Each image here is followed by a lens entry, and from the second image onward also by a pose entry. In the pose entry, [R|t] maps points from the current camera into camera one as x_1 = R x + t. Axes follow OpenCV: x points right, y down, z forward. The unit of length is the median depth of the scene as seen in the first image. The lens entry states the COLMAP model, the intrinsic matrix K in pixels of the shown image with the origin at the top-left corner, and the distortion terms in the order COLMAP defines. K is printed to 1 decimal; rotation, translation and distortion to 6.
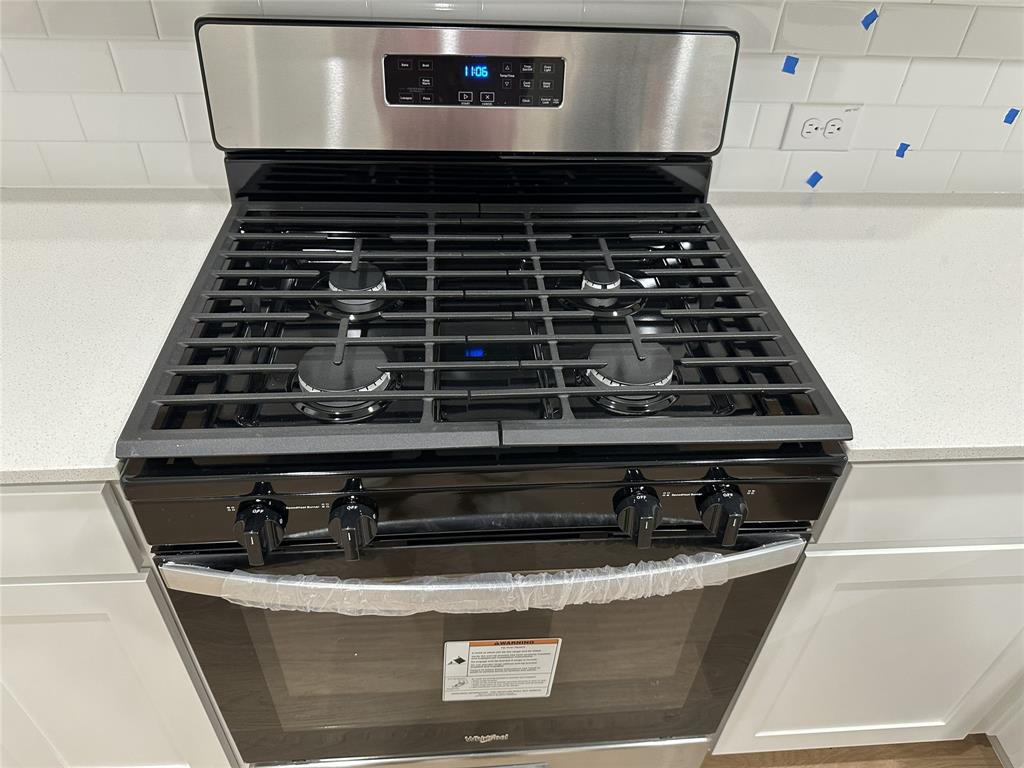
lens RADIAL K [[750.3, 0, 511.2], [0, 750.3, 389.4], [0, 0, 1]] dist [0.014621, 0.005077]
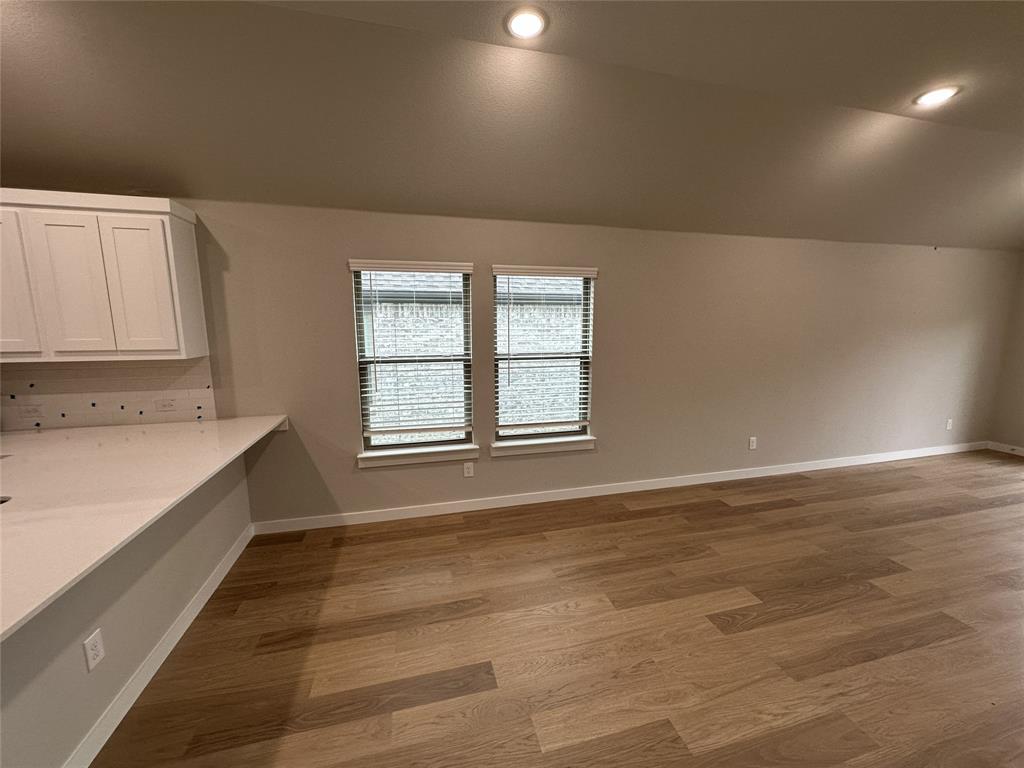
lens RADIAL K [[404.5, 0, 513.4], [0, 404.5, 380.5], [0, 0, 1]] dist [-0.000361, -0.000409]
pose [[0.981837, -0.070915, 0.175975, 2.860060], [0.151976, 0.849207, -0.505717, 1.083897], [-0.113576, 0.523276, 0.844561, -1.276725]]
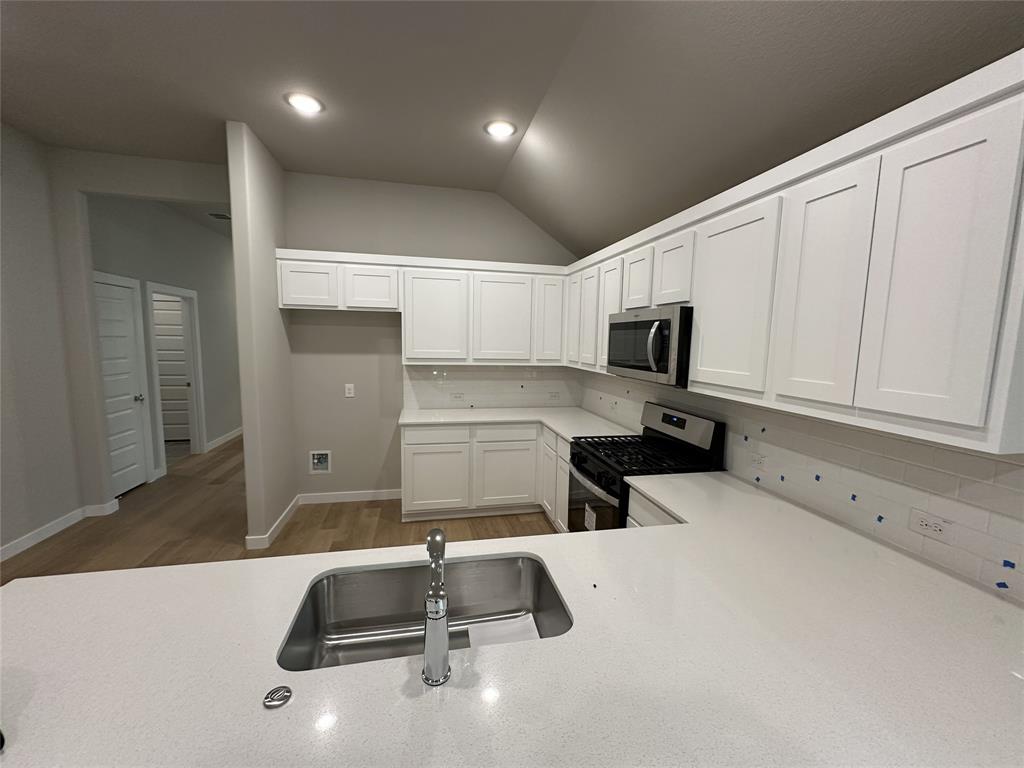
lens RADIAL K [[404.5, 0, 511.2], [0, 404.5, 384.2], [0, 0, 1]] dist [-0.000361, -0.000409]
pose [[0.142287, 0.066944, -0.987559, 2.167455], [-0.648529, 0.760035, -0.041919, 0.153210], [0.747773, 0.646425, 0.151558, -0.232103]]
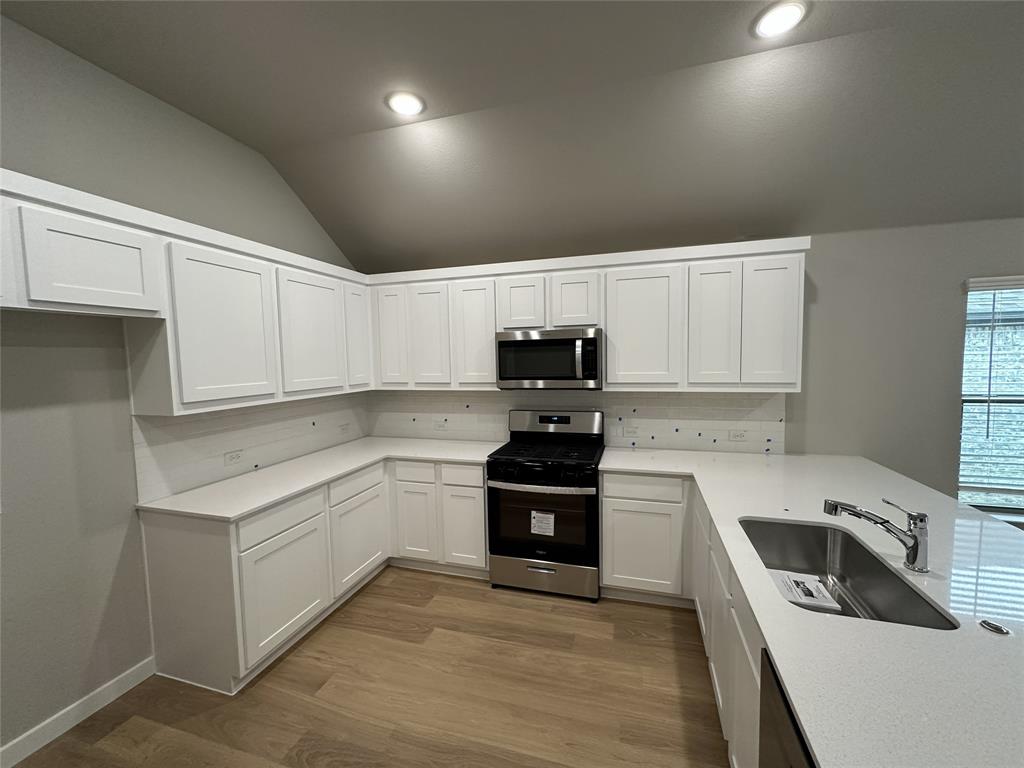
lens RADIAL K [[404.5, 0, 510.6], [0, 404.5, 384.7], [0, 0, 1]] dist [-0.000361, -0.000409]
pose [[0.928285, -0.041389, -0.369559, 0.754036], [-0.187068, 0.806916, -0.560261, 1.095032], [0.321391, 0.589215, 0.741305, -1.444832]]
